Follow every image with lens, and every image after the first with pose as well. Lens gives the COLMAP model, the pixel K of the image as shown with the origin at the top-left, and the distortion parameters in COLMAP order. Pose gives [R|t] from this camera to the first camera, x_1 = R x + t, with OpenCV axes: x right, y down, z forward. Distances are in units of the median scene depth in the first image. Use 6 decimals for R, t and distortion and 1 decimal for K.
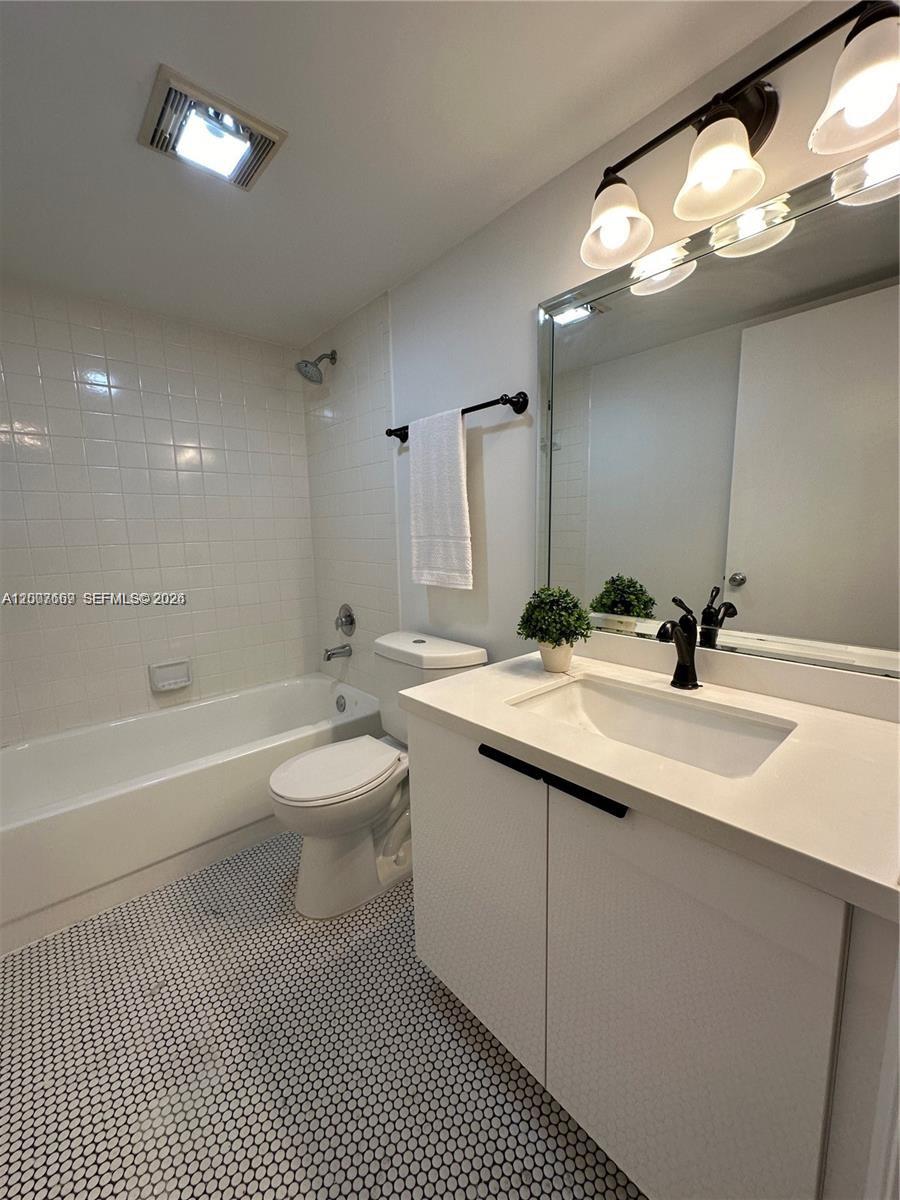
lens RADIAL K [[479.5, 0, 449.2], [0, 479.5, 598.5], [0, 0, 1]] dist [-0.000646, -0.000400]
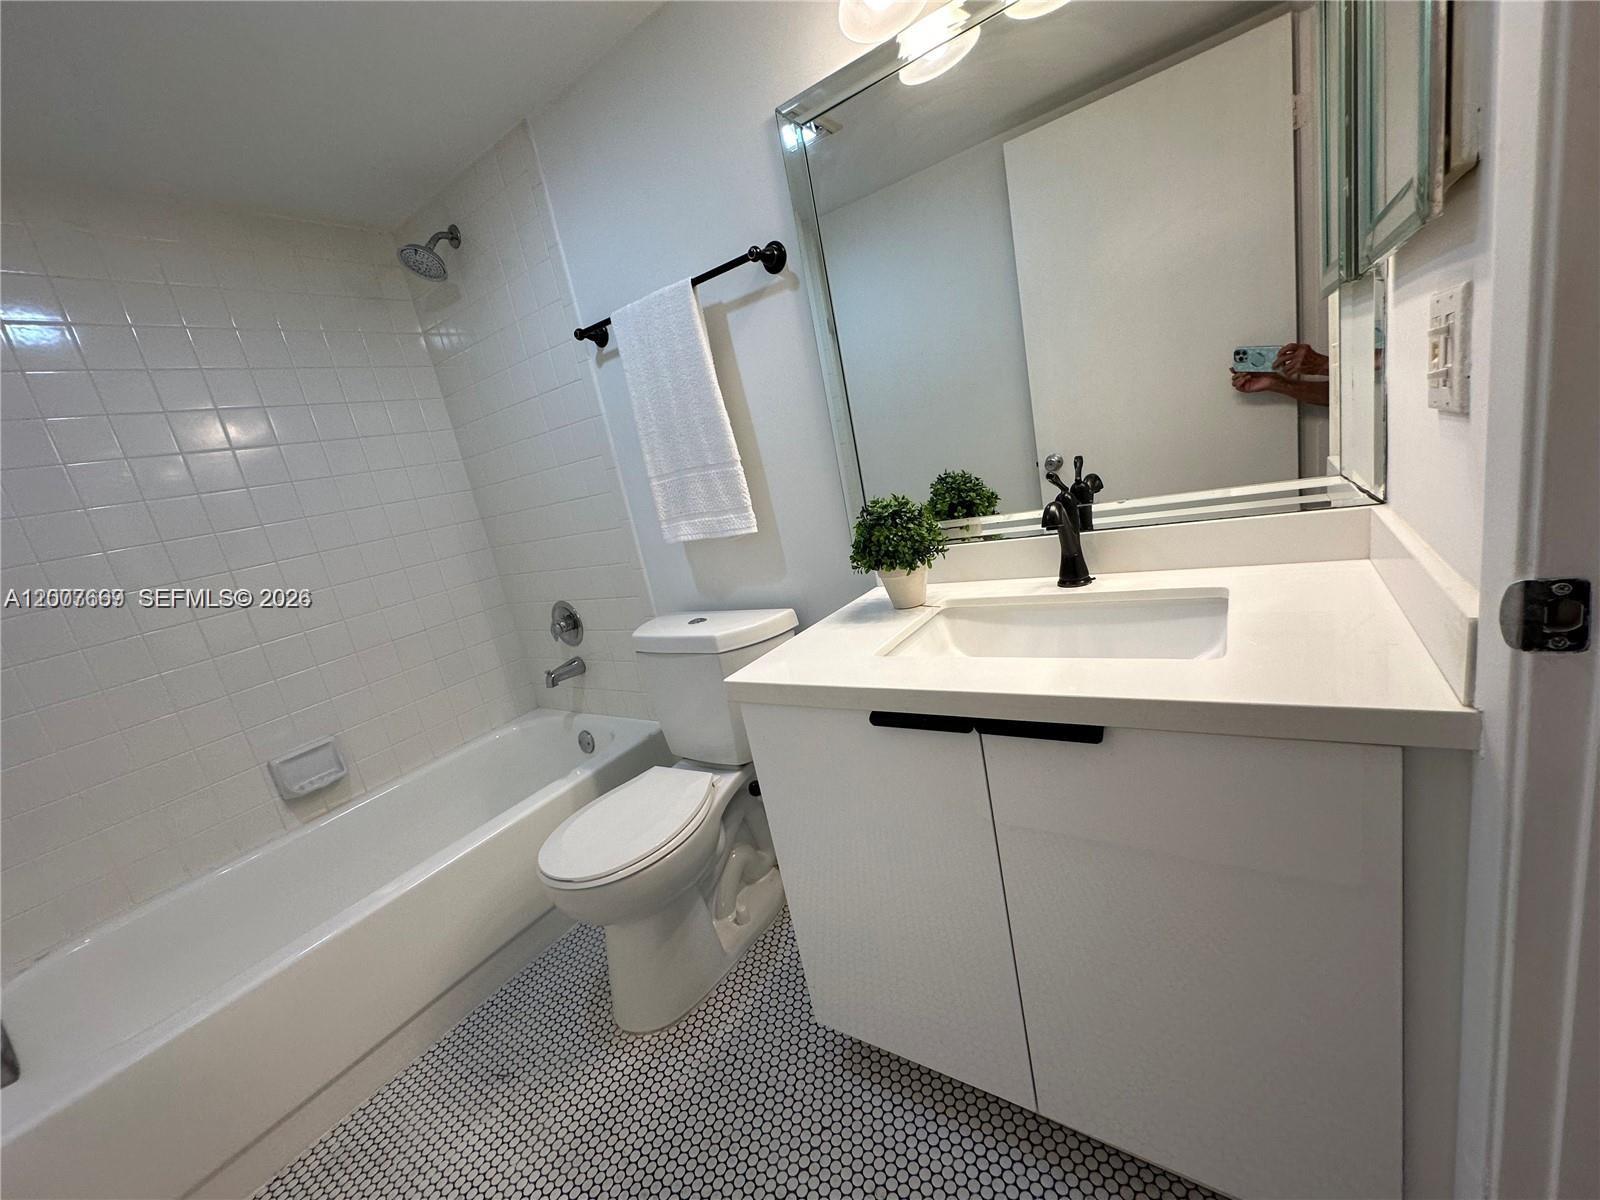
lens RADIAL K [[639.3, 0, 799.0], [0, 639.3, 600.0], [0, 0, 1]] dist [-0.000646, -0.000400]
pose [[0.953097, -0.223429, 0.204171, -0.119703], [0.212885, 0.974383, 0.072516, 0.025920], [-0.215143, -0.025650, 0.976246, 0.048930]]
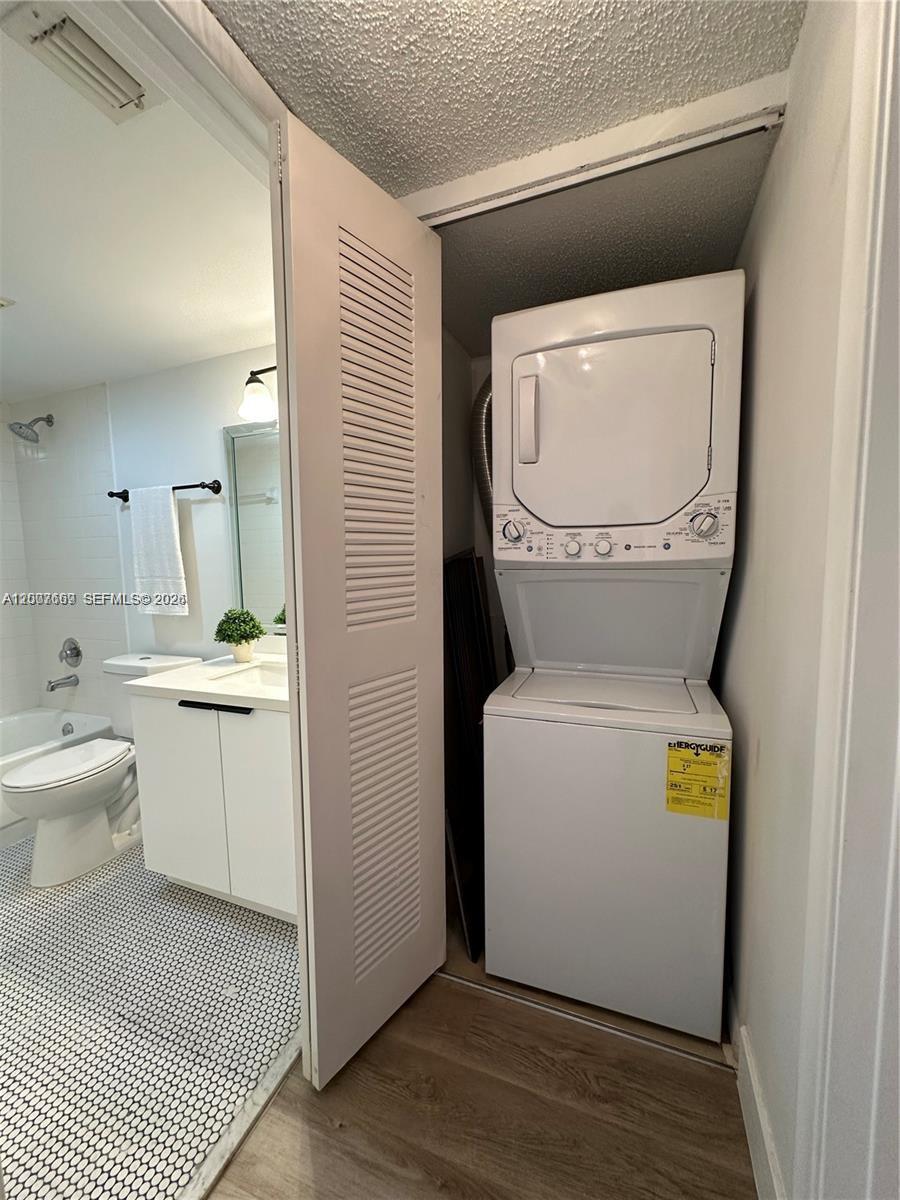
lens RADIAL K [[479.8, 0, 451.6], [0, 479.8, 597.6], [0, 0, 1]] dist [-0.001786, -0.000042]
pose [[0.888439, -0.042167, 0.457053, 0.098326], [0.071177, 0.996382, -0.046432, 0.051338], [-0.453441, 0.073784, 0.888227, -0.597498]]
